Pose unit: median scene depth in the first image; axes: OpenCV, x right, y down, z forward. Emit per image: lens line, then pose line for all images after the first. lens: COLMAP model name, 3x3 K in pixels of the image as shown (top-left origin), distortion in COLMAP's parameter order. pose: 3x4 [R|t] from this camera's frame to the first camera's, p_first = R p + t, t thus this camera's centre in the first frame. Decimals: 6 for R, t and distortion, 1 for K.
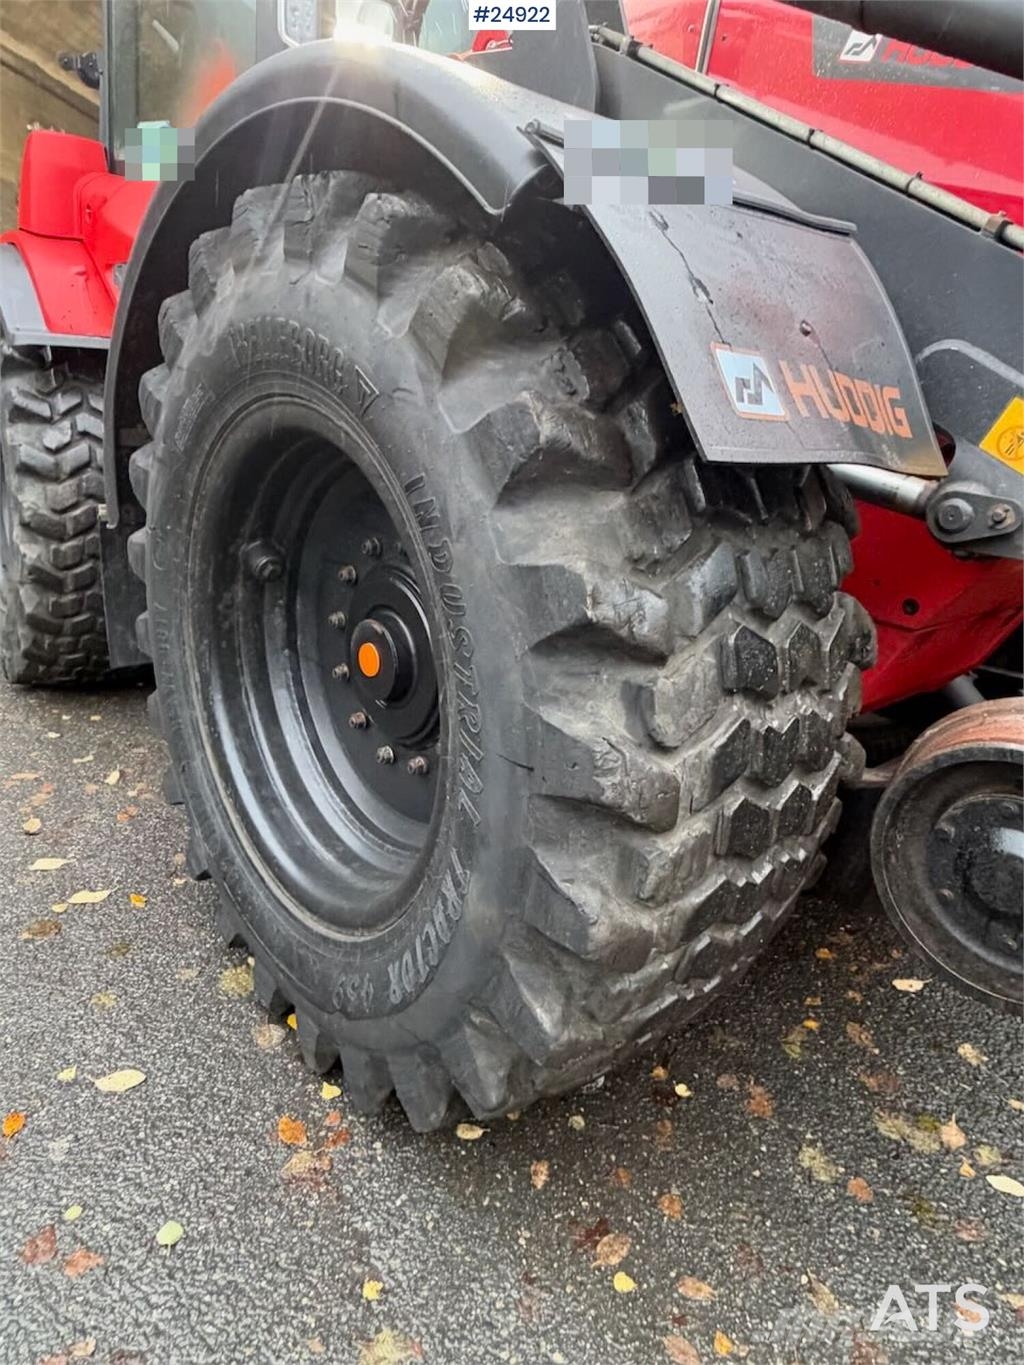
lens RADIAL K [[860.4, 0, 511.2], [0, 860.4, 660.2], [0, 0, 1]] dist [-0.000693, -0.000165]
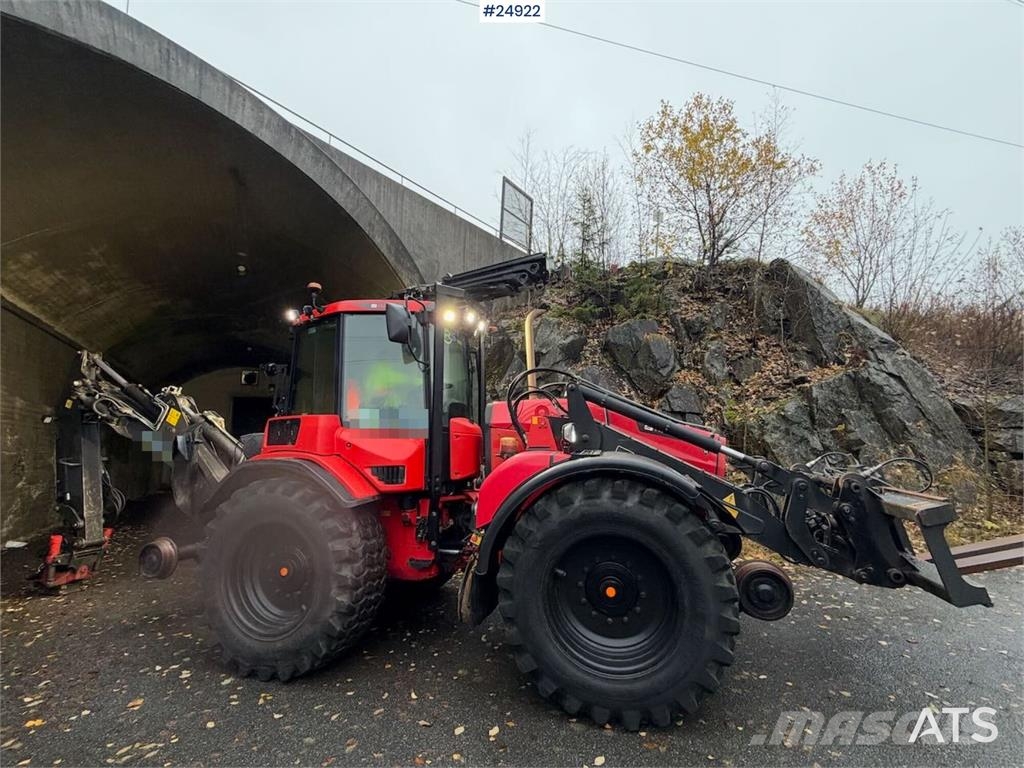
lens RADIAL K [[450.8, 0, 512.2], [0, 450.8, 382.0], [0, 0, 1]] dist [-0.000729, -0.000052]
pose [[0.813237, -0.015306, 0.581732, -2.196071], [0.236623, 0.921981, -0.306531, -0.458356], [-0.531654, 0.386933, 0.753410, -0.761363]]
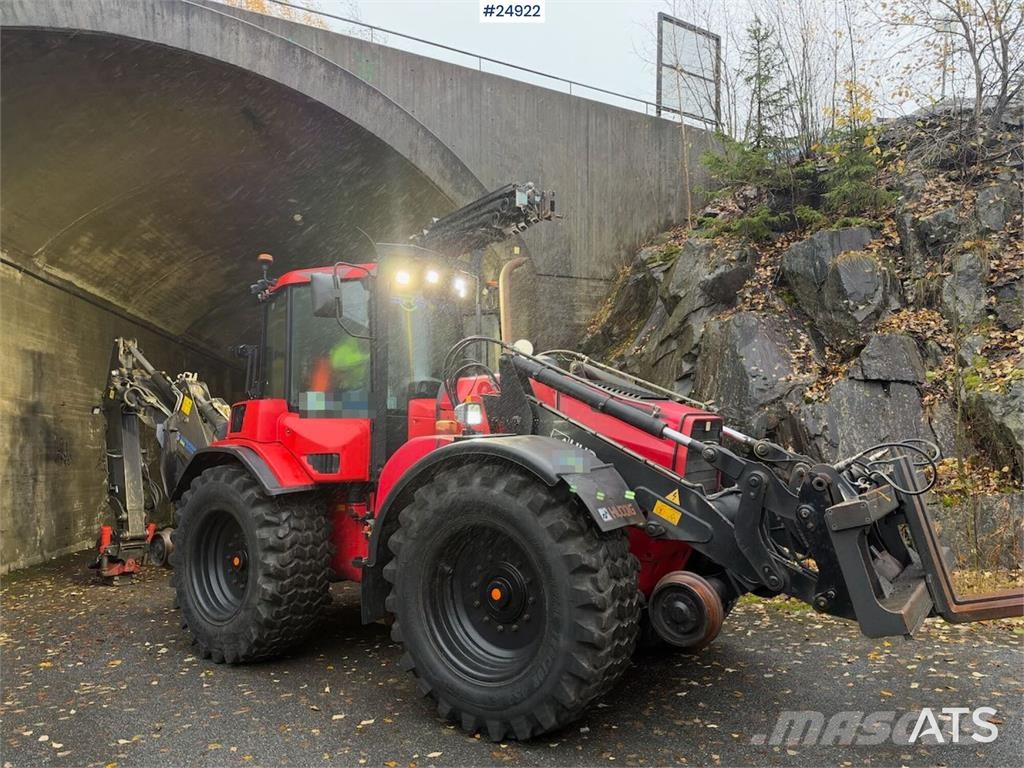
lens RADIAL K [[728.9, 0, 512.0], [0, 728.9, 384.0], [0, 0, 1]] dist [0.056388, -0.108445]
pose [[0.968996, -0.078312, 0.234338, -0.926180], [0.154639, 0.931936, -0.327999, 0.235564], [-0.192702, 0.354067, 0.915152, -2.407916]]
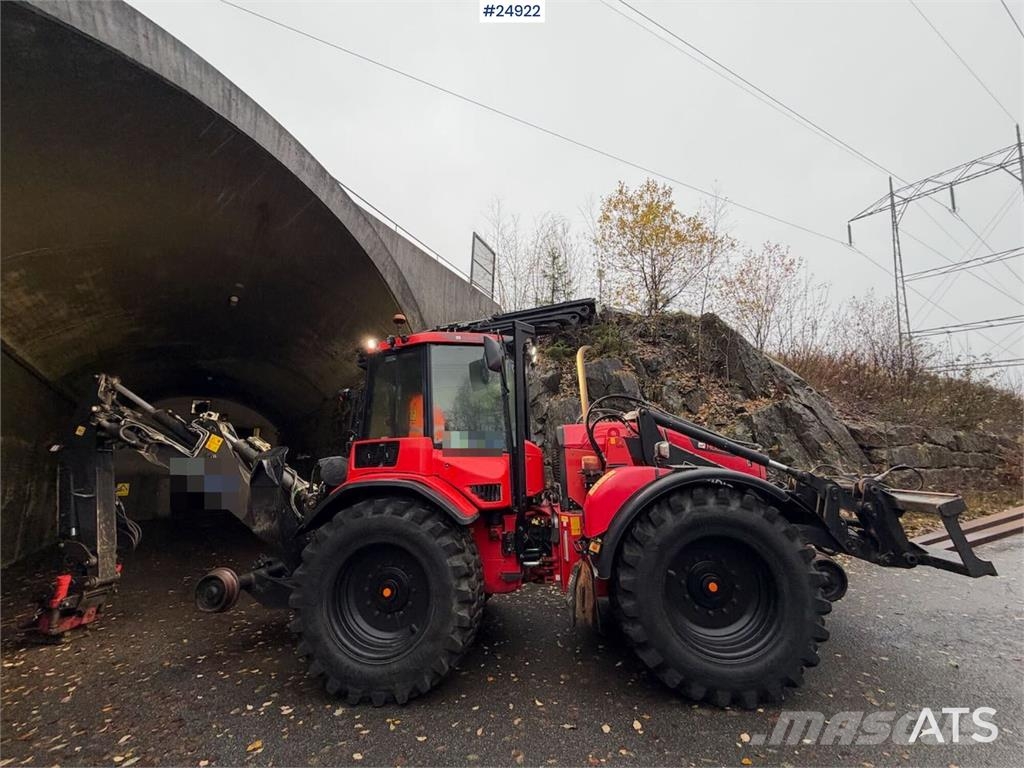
lens RADIAL K [[403.2, 0, 510.5], [0, 403.2, 382.9], [0, 0, 1]] dist [-0.001332, 0.000144]
pose [[0.702673, 0.040314, 0.710370, -3.174143], [0.283081, 0.900133, -0.331097, -0.726857], [-0.652776, 0.433746, 0.621086, -0.015775]]
